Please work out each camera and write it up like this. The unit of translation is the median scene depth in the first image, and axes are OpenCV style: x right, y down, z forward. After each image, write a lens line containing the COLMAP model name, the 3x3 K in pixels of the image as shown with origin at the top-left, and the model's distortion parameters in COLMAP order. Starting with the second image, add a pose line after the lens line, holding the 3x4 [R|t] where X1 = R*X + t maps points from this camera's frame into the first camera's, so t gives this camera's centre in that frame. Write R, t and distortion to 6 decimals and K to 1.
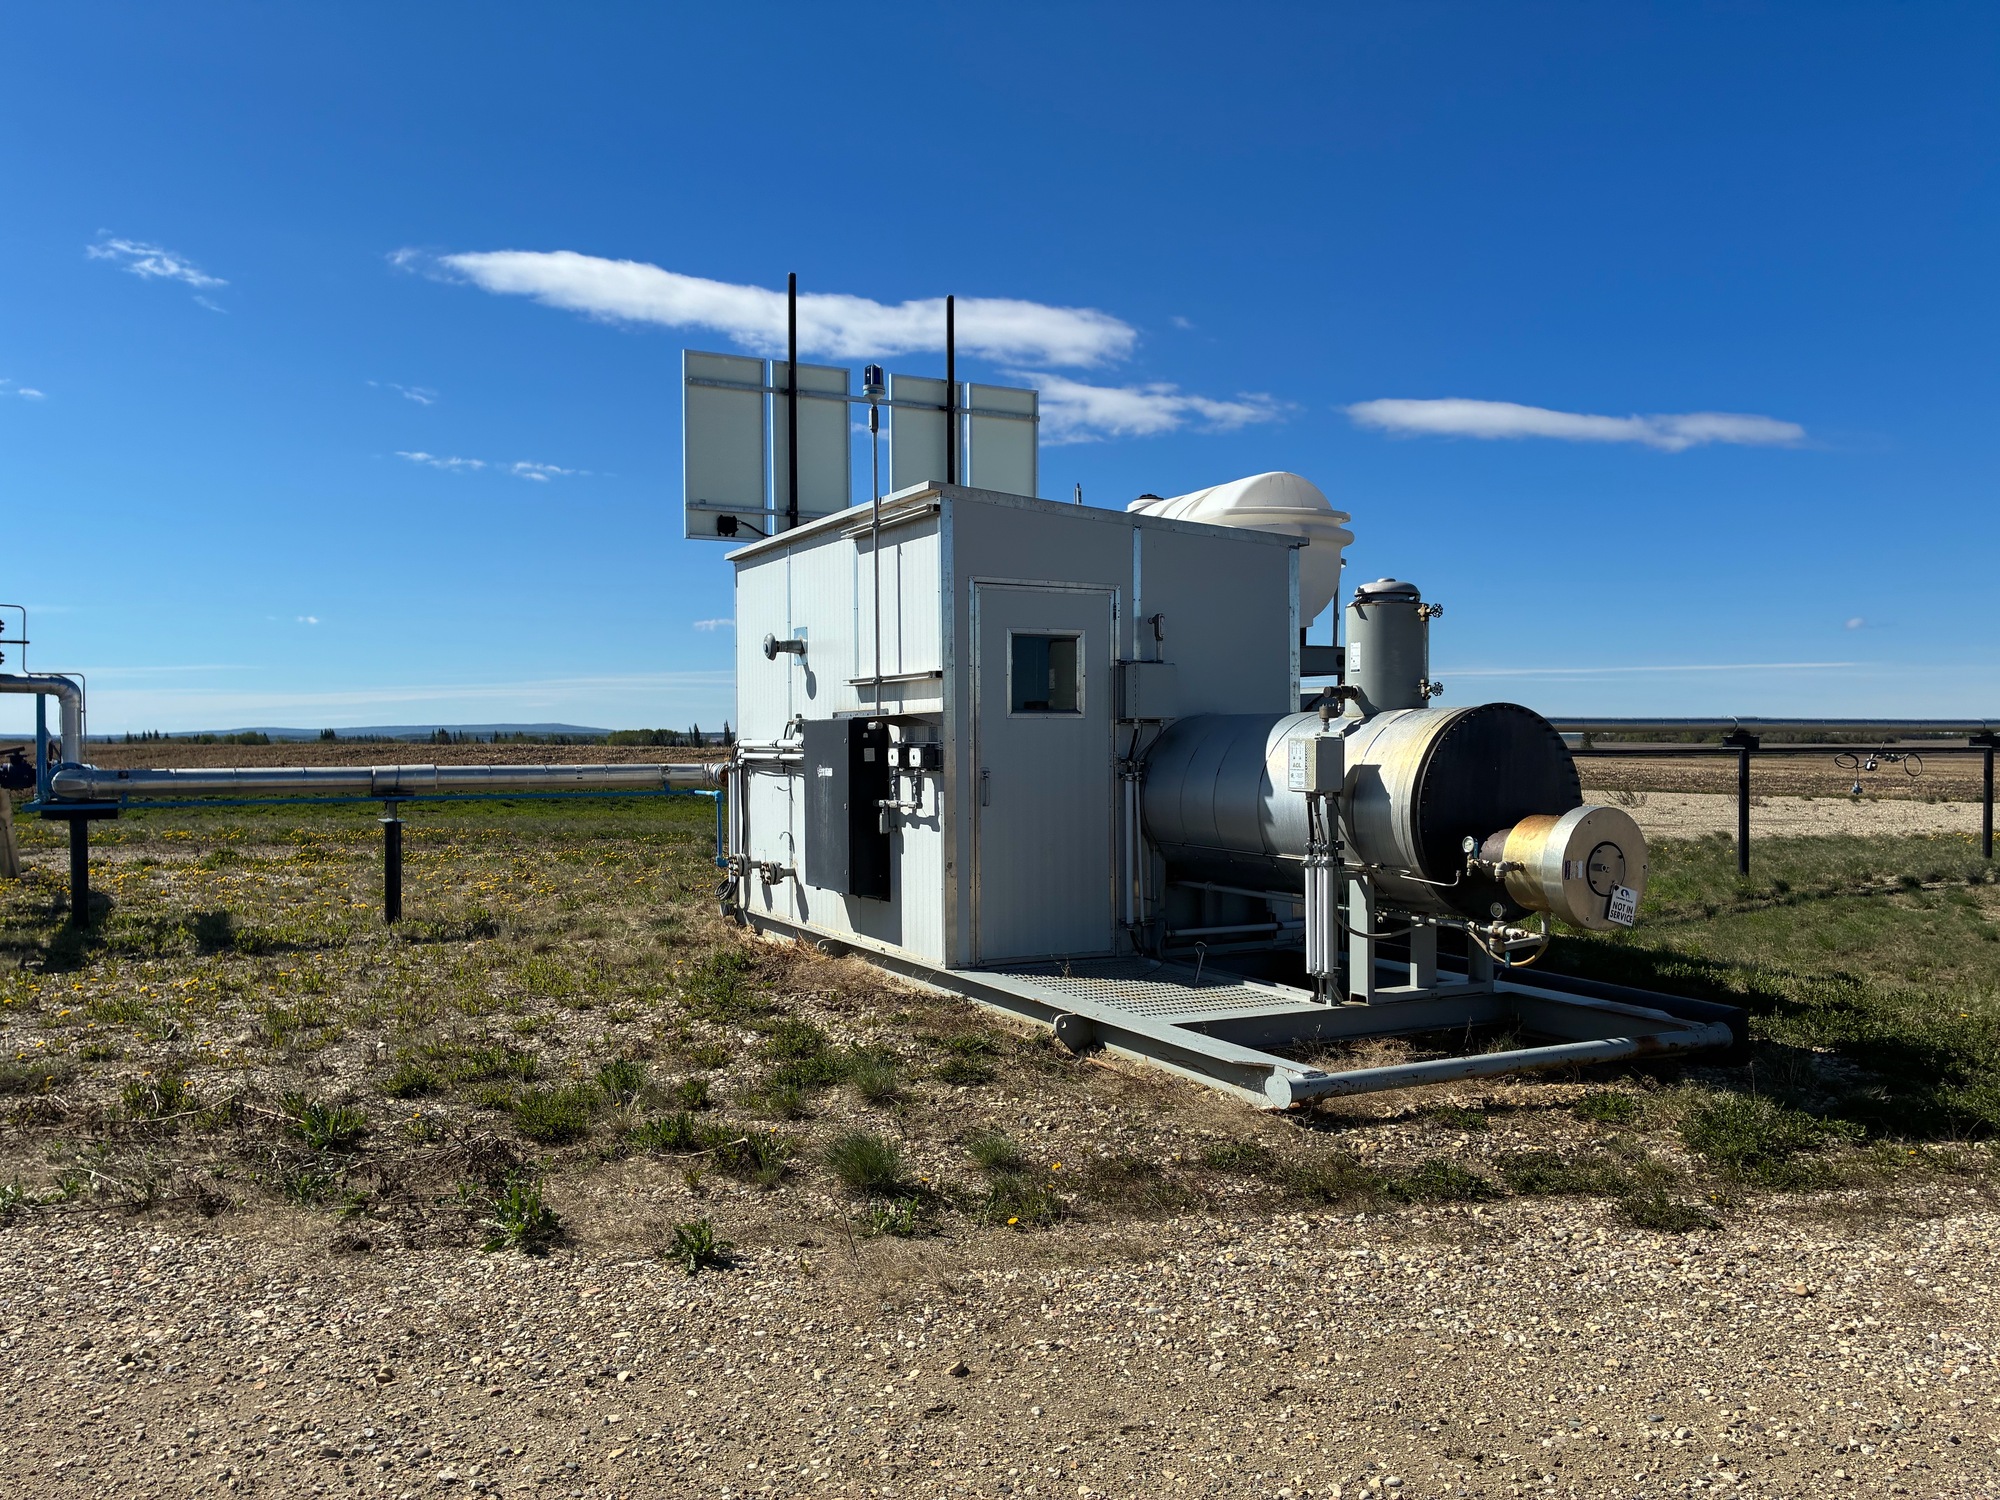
lens RADIAL K [[1539.8, 0, 1003.3], [0, 1539.8, 752.5], [0, 0, 1]] dist [0.066756, -0.103956]
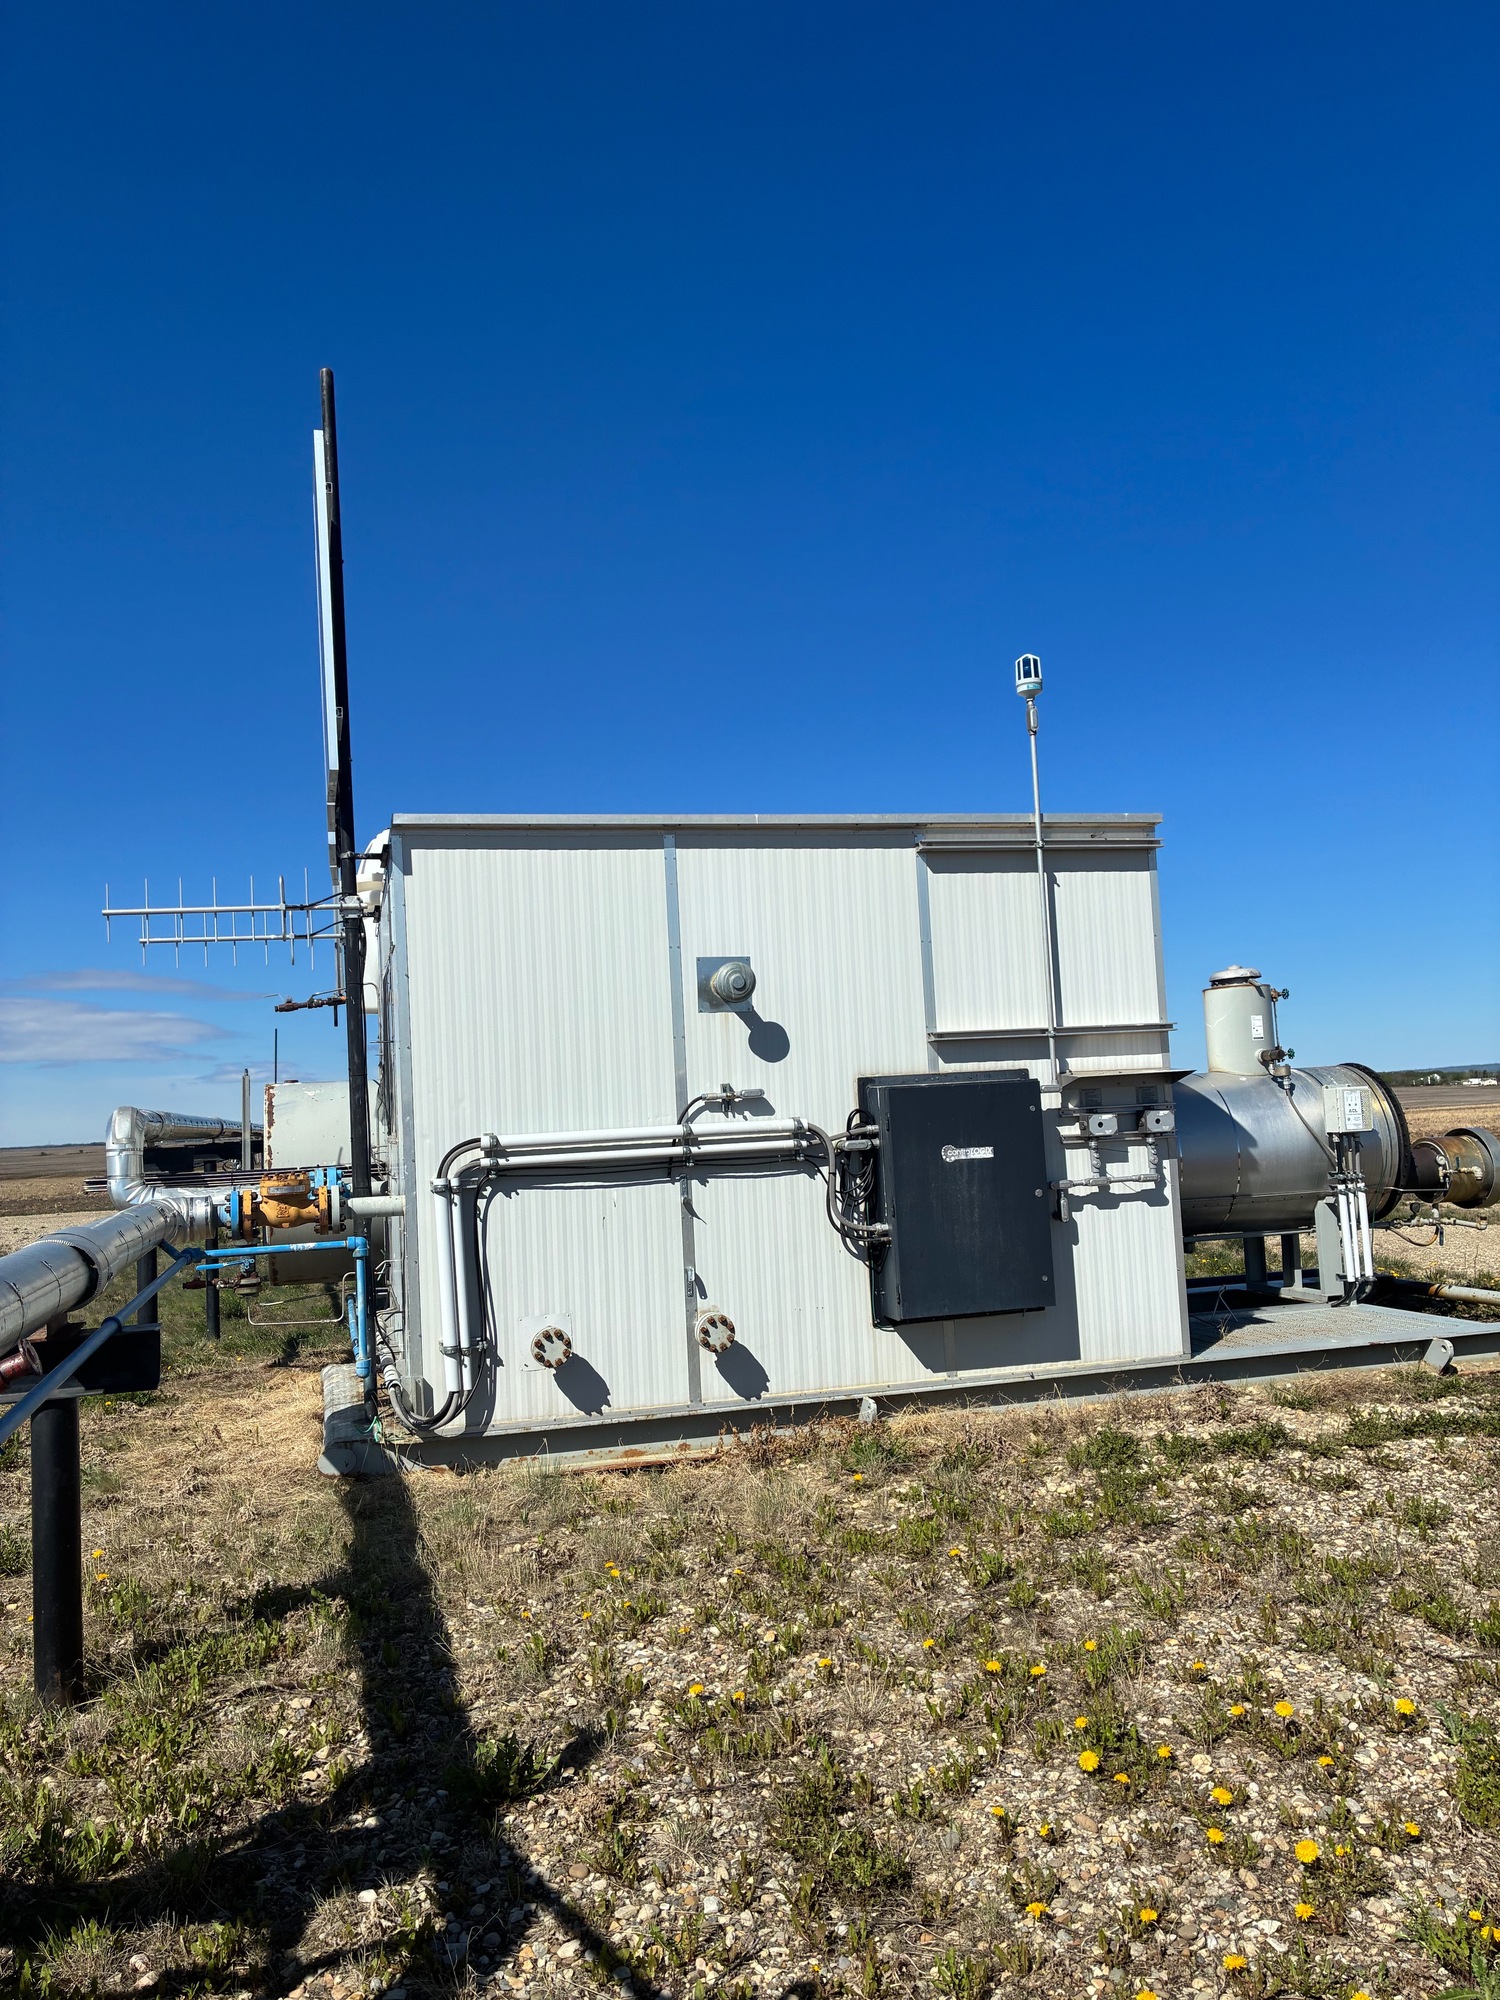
lens RADIAL K [[1539.8, 0, 717.0], [0, 1539.8, 995.3], [0, 0, 1]] dist [0.066756, -0.103956]
pose [[0.225149, 0.064844, 0.972164, -0.929386], [0.057792, 0.995137, -0.079760, -0.012157], [-0.972609, 0.074141, 0.220307, 0.999537]]
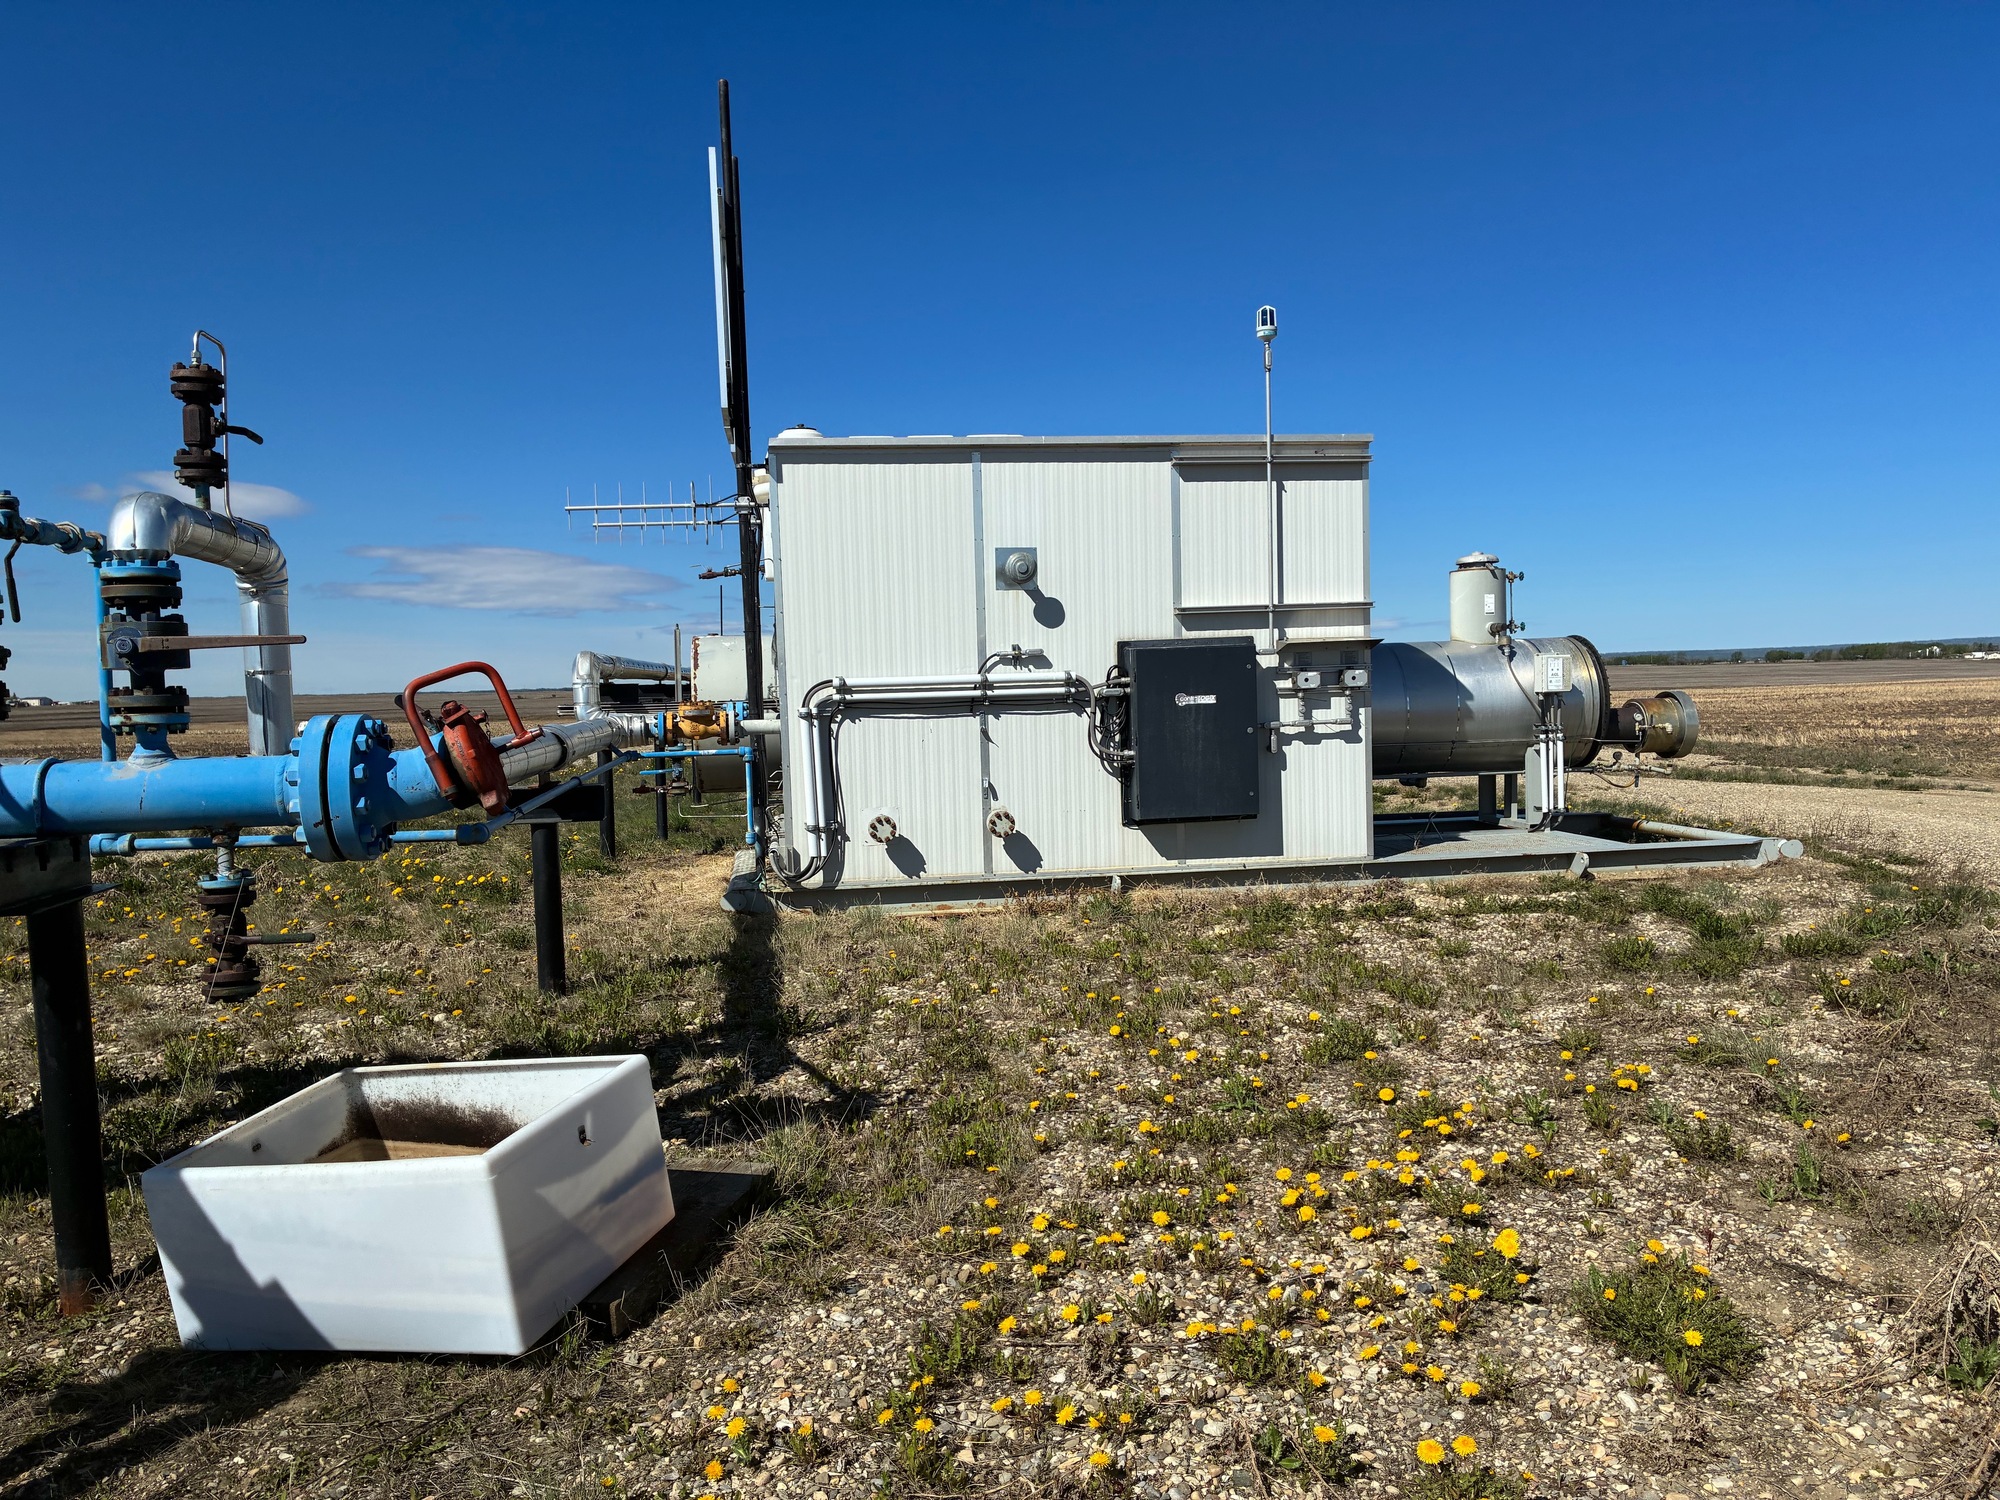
lens RADIAL K [[1539.8, 0, 993.0], [0, 1539.8, 767.2], [0, 0, 1]] dist [0.066756, -0.103956]
pose [[0.331726, -0.061917, 0.941342, -1.164197], [0.035644, 0.997954, 0.053079, -0.001586], [-0.942702, 0.015946, 0.333255, 0.835259]]
